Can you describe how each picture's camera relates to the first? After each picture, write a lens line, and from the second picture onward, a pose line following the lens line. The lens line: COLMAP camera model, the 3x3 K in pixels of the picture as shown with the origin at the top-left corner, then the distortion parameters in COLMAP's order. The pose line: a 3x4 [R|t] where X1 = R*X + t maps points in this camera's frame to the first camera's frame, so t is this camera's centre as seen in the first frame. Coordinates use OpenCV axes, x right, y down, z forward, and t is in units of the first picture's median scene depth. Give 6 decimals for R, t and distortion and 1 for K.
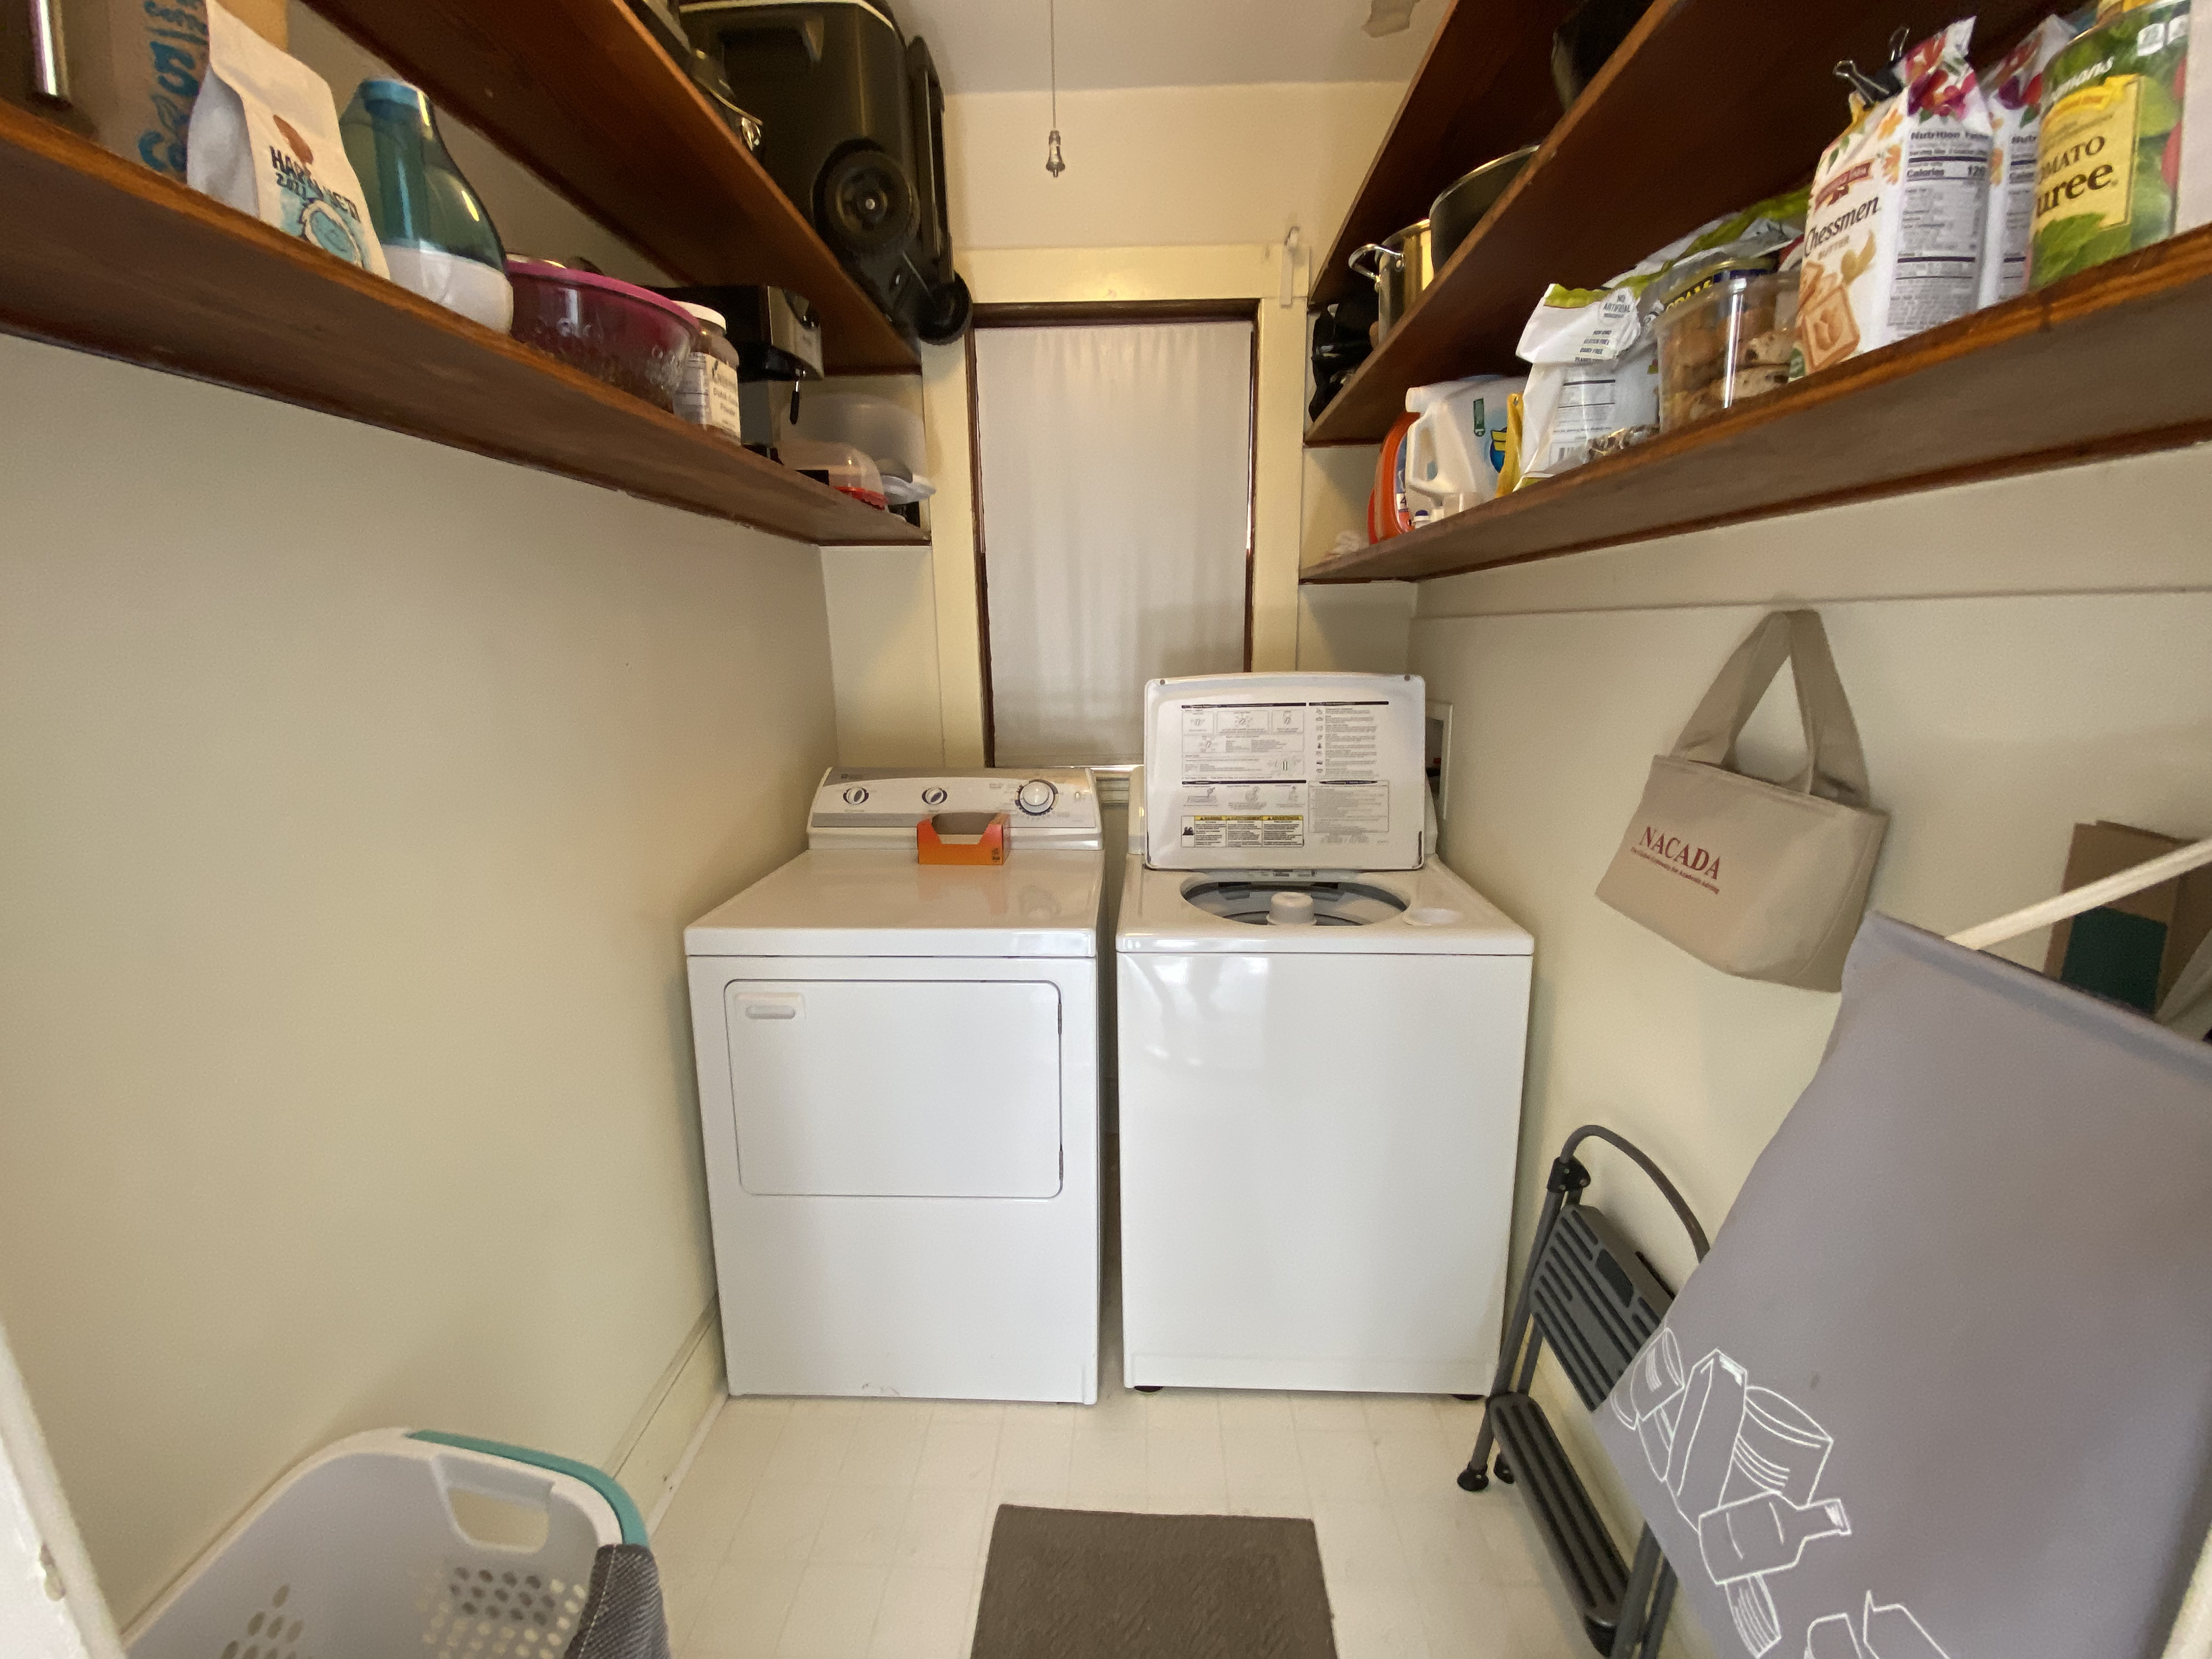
lens RADIAL K [[877.0, 0, 1098.0], [0, 877.0, 822.2], [0, 0, 1]] dist [-0.008832, -0.007904]
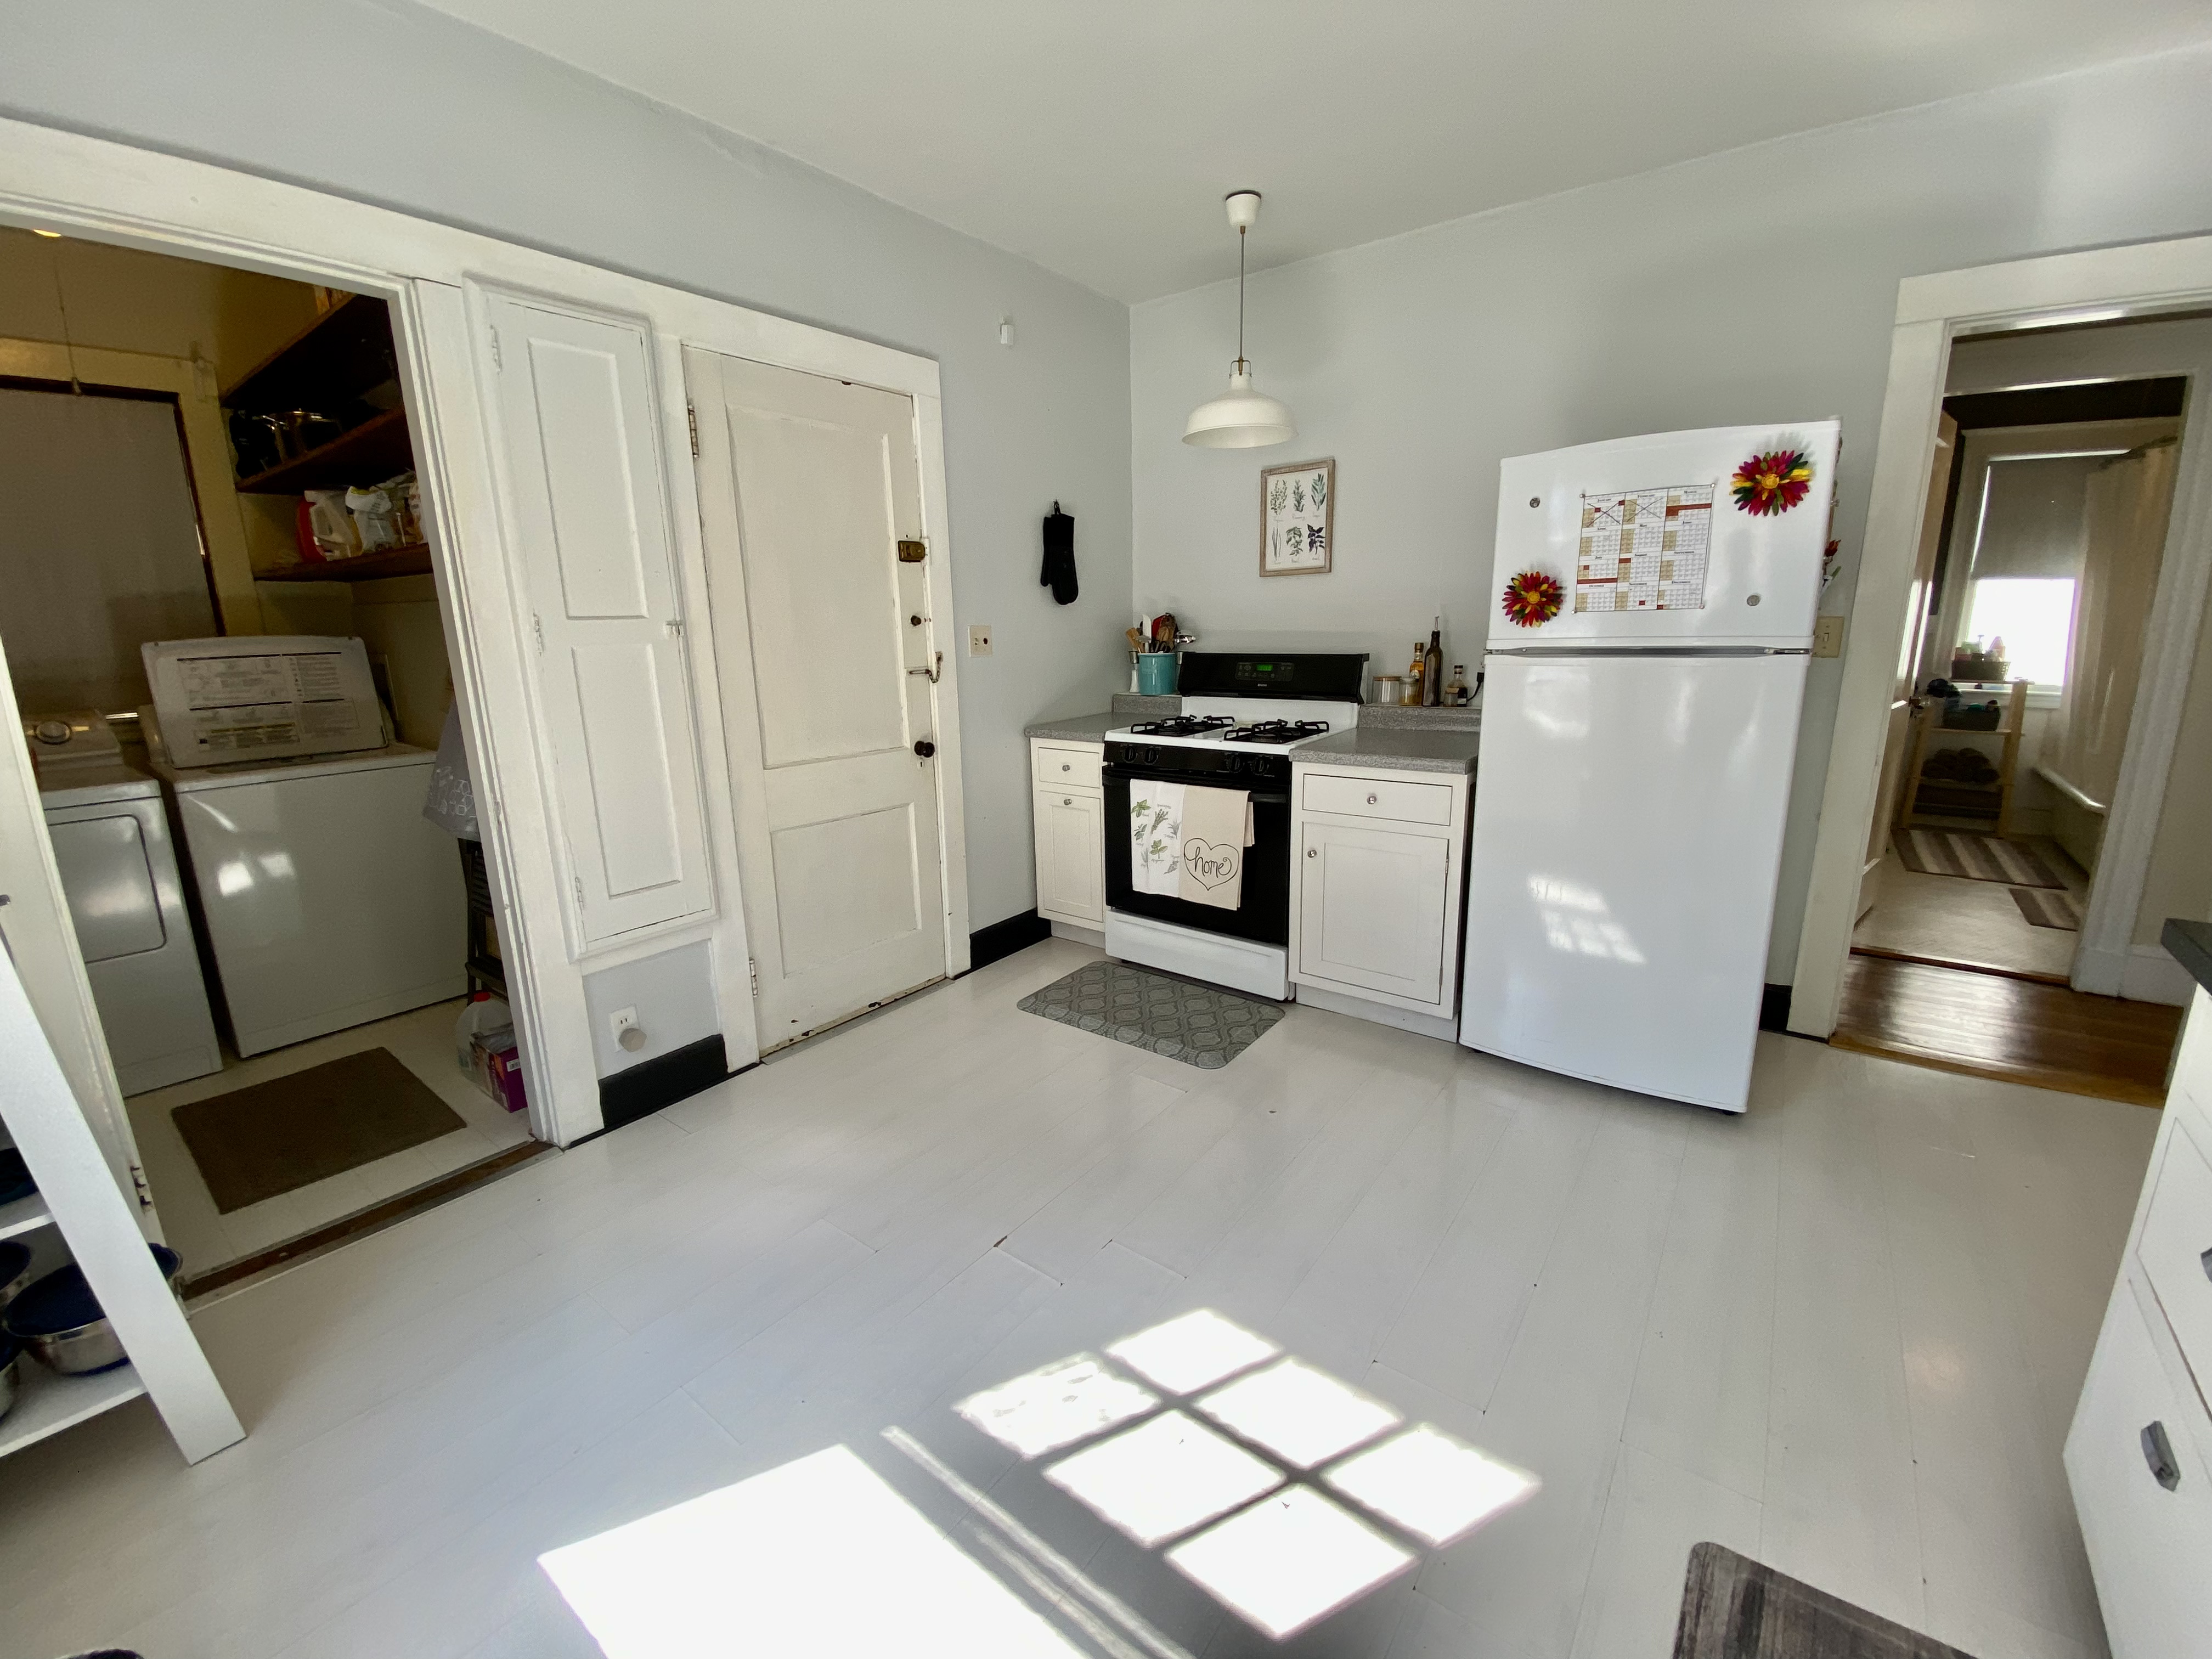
lens RADIAL K [[877.0, 0, 1124.3], [0, 877.0, 832.6], [0, 0, 1]] dist [-0.008832, -0.007904]
pose [[0.544324, -0.185644, 0.818076, -0.285000], [0.167745, 0.979597, 0.110685, 0.277818], [-0.821933, 0.076980, 0.564359, -1.191590]]
